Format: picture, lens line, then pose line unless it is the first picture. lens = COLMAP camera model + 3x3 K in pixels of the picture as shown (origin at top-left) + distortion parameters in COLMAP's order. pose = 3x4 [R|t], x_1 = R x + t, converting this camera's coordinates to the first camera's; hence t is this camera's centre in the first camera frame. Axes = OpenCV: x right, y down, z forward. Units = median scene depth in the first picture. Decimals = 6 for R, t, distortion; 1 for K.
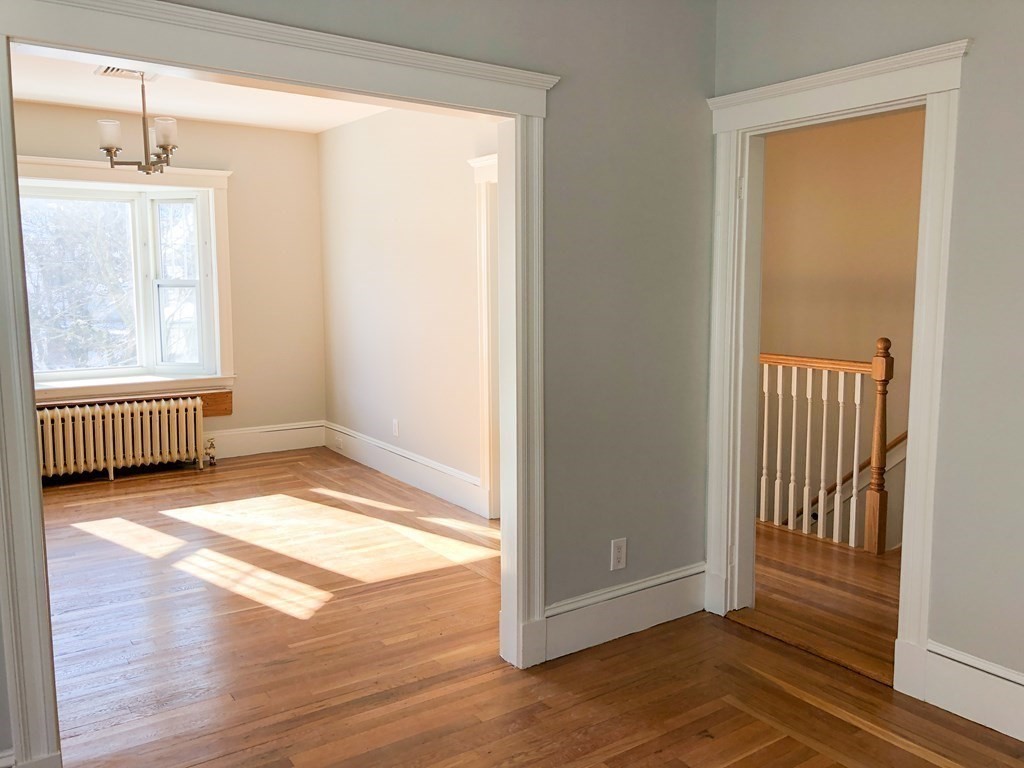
lens RADIAL K [[839.1, 0, 509.7], [0, 839.1, 369.7], [0, 0, 1]] dist [0.012665, -0.011691]
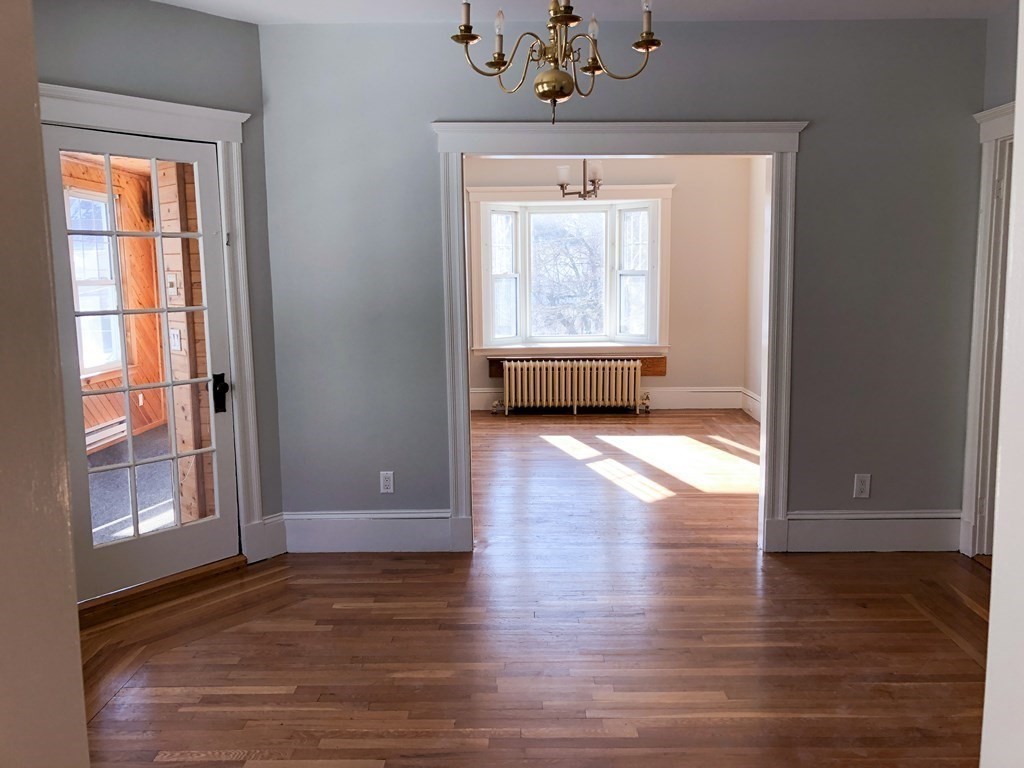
lens RADIAL K [[837.6, 0, 506.4], [0, 837.6, 374.3], [0, 0, 1]] dist [0.055608, -0.084683]
pose [[0.810174, 0.064910, -0.582585, 0.295630], [-0.053145, 0.997891, 0.037276, 0.022438], [0.583776, 0.000761, 0.811914, -0.243092]]
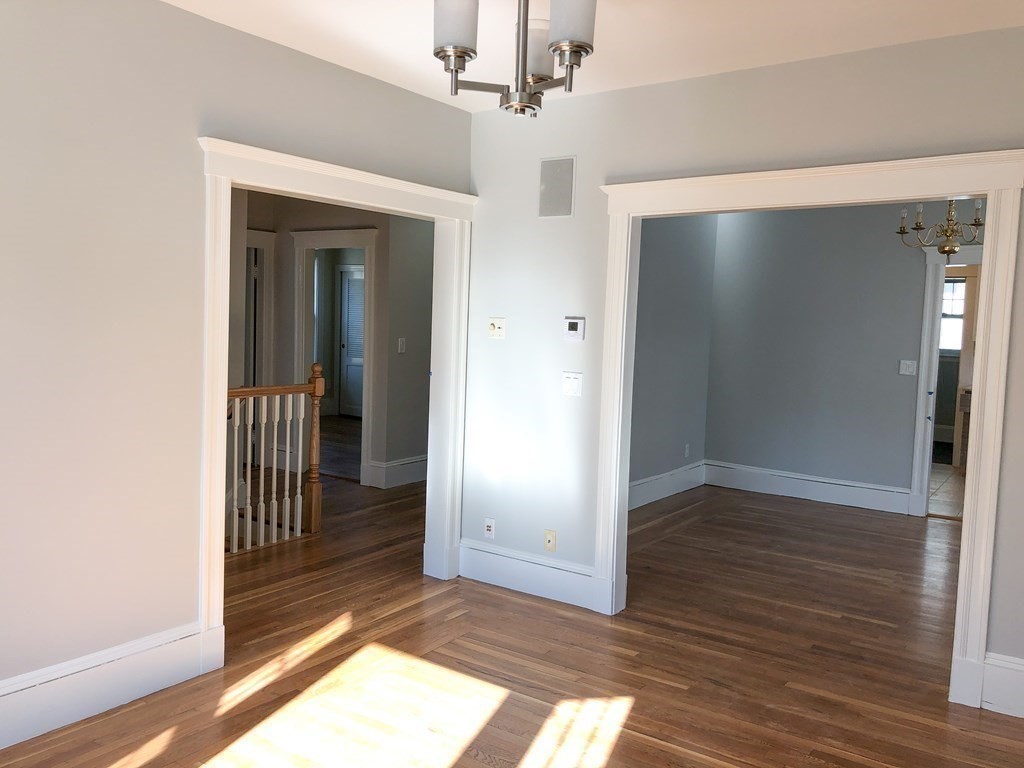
lens RADIAL K [[837.6, 0, 506.4], [0, 837.6, 374.3], [0, 0, 1]] dist [0.055608, -0.084683]
pose [[-0.340810, -0.079797, 0.936739, -0.778975], [0.068954, 0.991586, 0.109557, -0.128805], [-0.937600, 0.101930, -0.332440, 1.042893]]
